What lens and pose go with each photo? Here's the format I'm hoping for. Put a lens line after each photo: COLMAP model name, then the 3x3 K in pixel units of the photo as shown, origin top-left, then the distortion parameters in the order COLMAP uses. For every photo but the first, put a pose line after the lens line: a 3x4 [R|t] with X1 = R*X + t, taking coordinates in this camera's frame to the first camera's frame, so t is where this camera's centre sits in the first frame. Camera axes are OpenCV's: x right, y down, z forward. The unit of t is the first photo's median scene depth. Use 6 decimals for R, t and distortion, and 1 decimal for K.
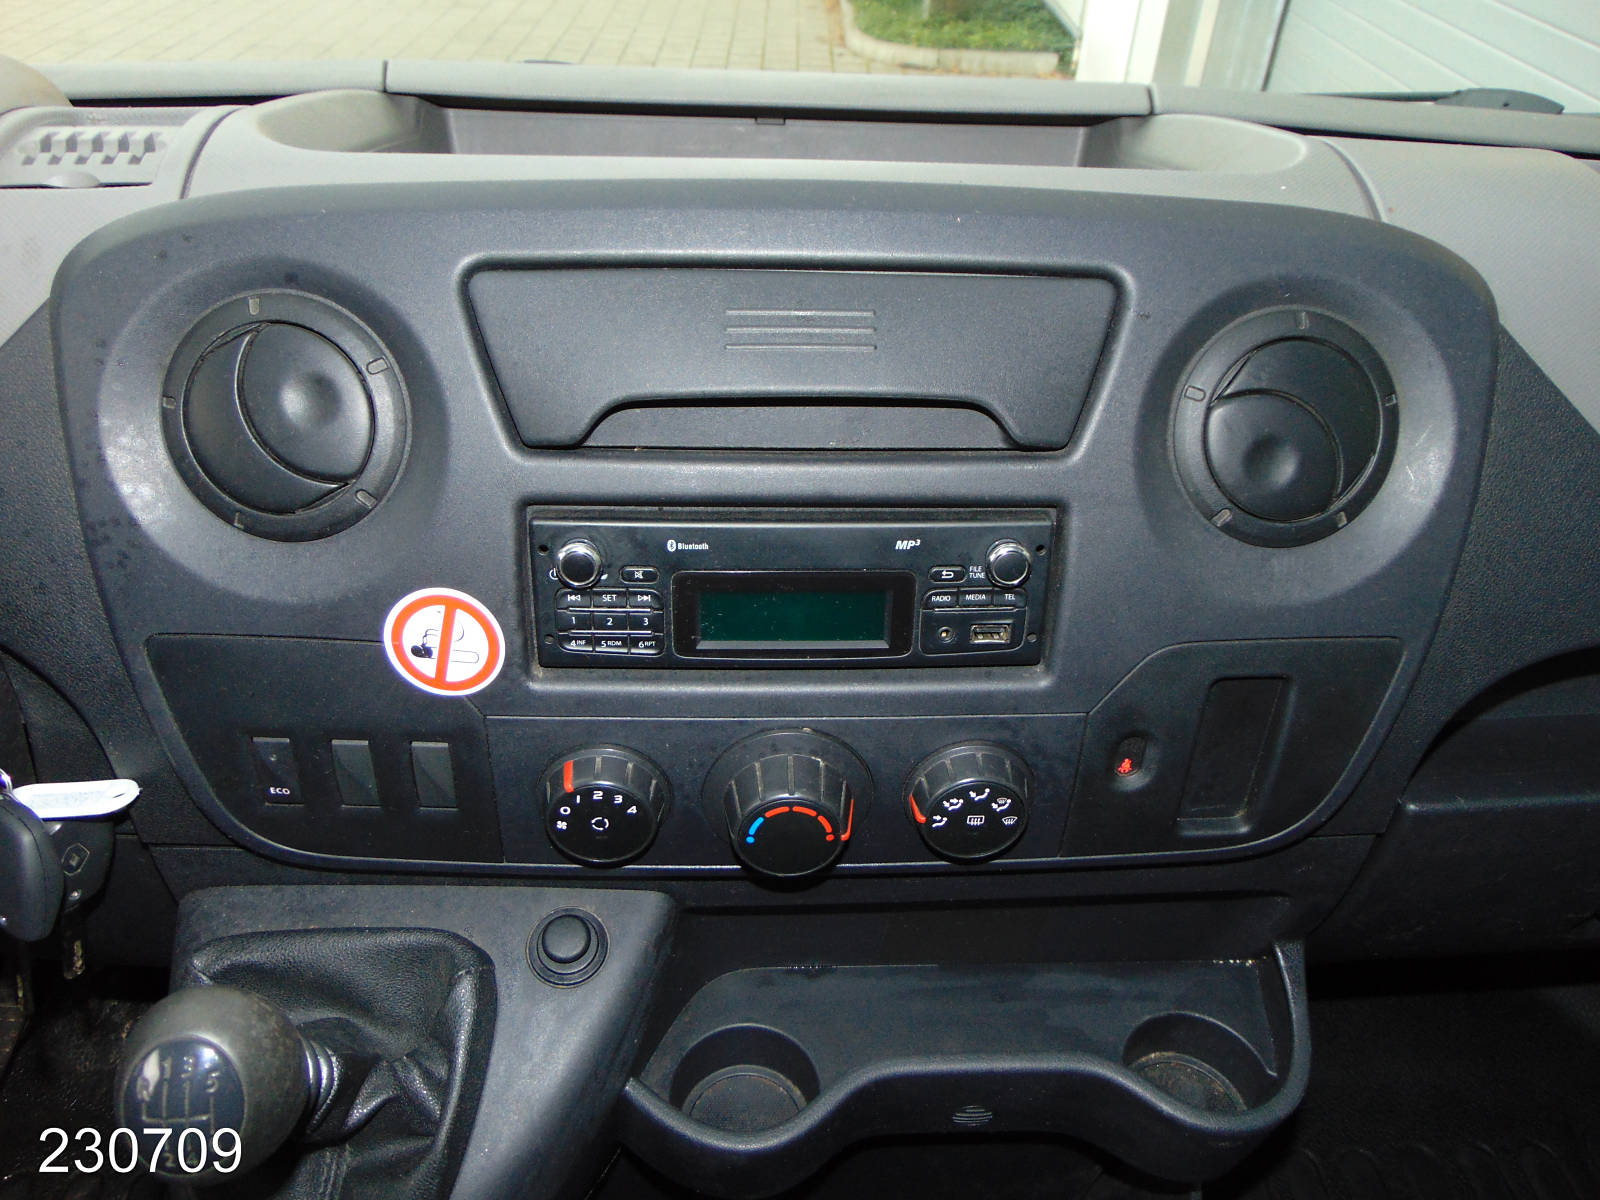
lens RADIAL K [[1178.8, 0, 799.1], [0, 1178.8, 585.4], [0, 0, 1]] dist [-0.047652, 0.080307]
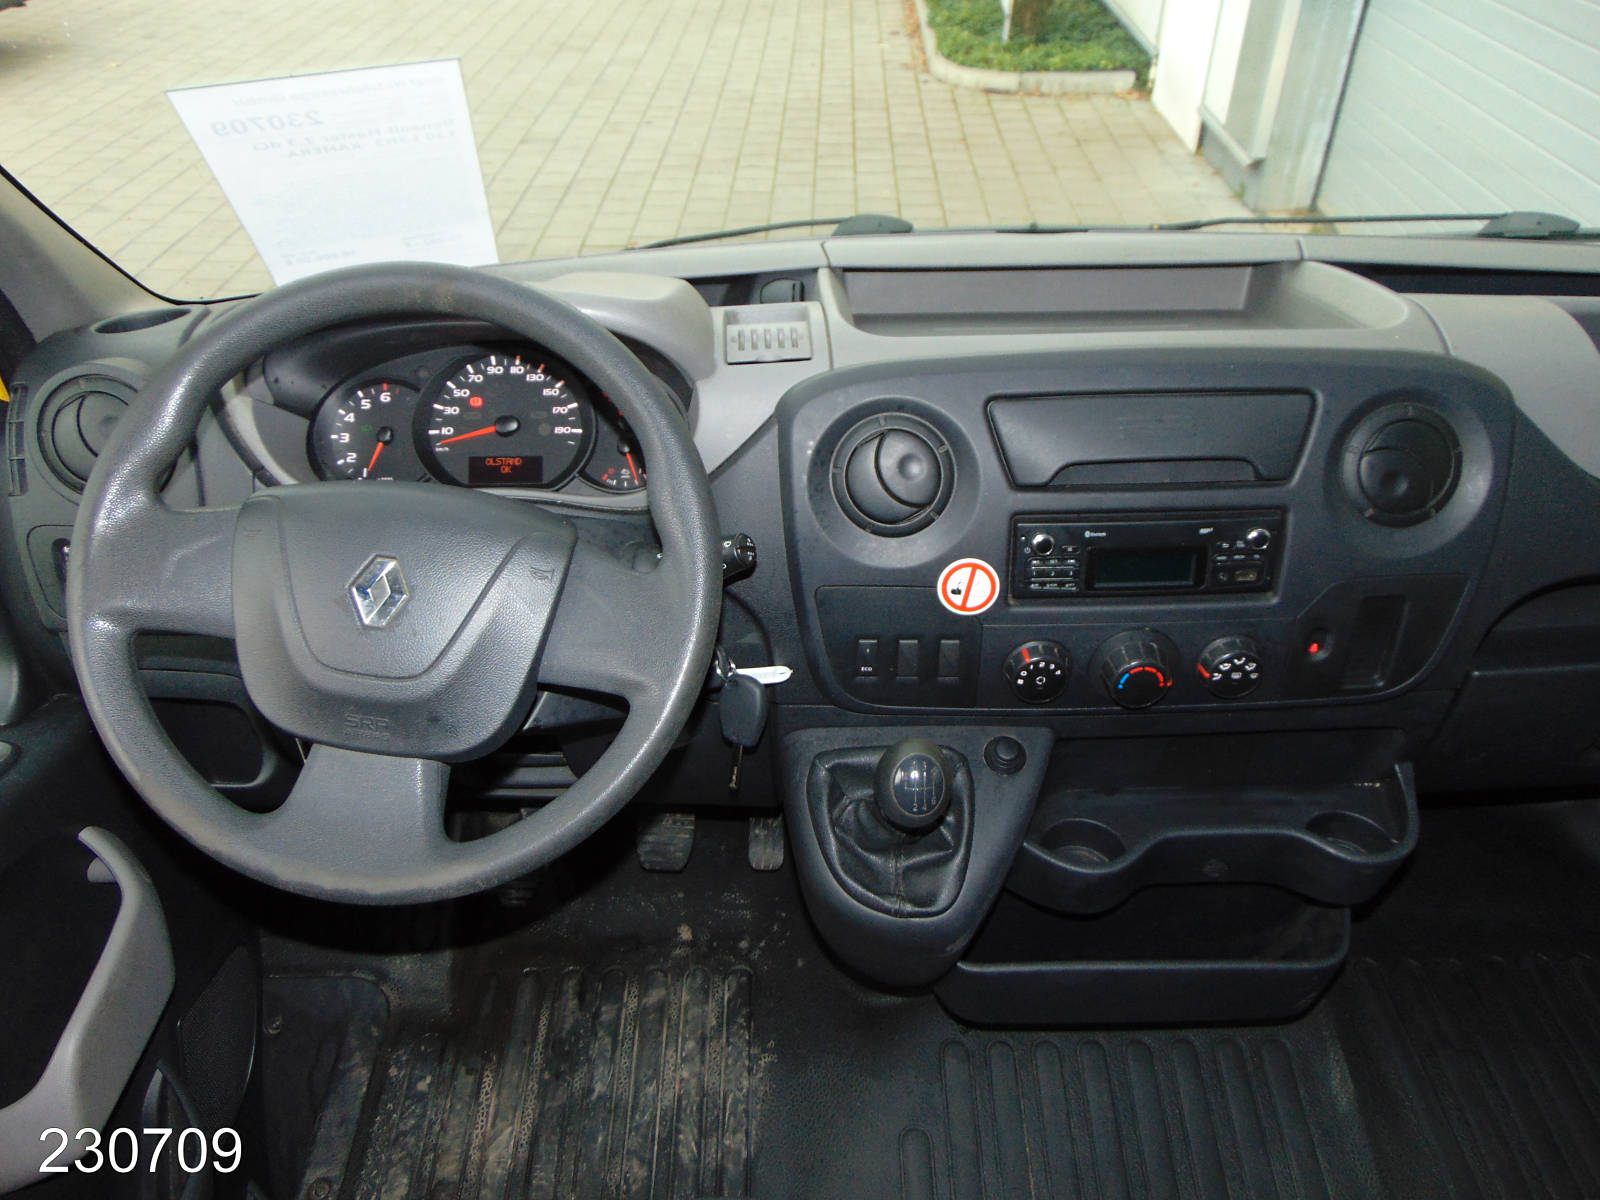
lens RADIAL K [[1216.2, 0, 800.0], [0, 1216.2, 600.0], [0, 0, 1]] dist [-0.003052, 0.050055]
pose [[0.999041, -0.024178, -0.036513, -0.479323], [0.024359, 0.999693, 0.004514, 0.051586], [0.036392, -0.005399, 0.999323, -0.989028]]
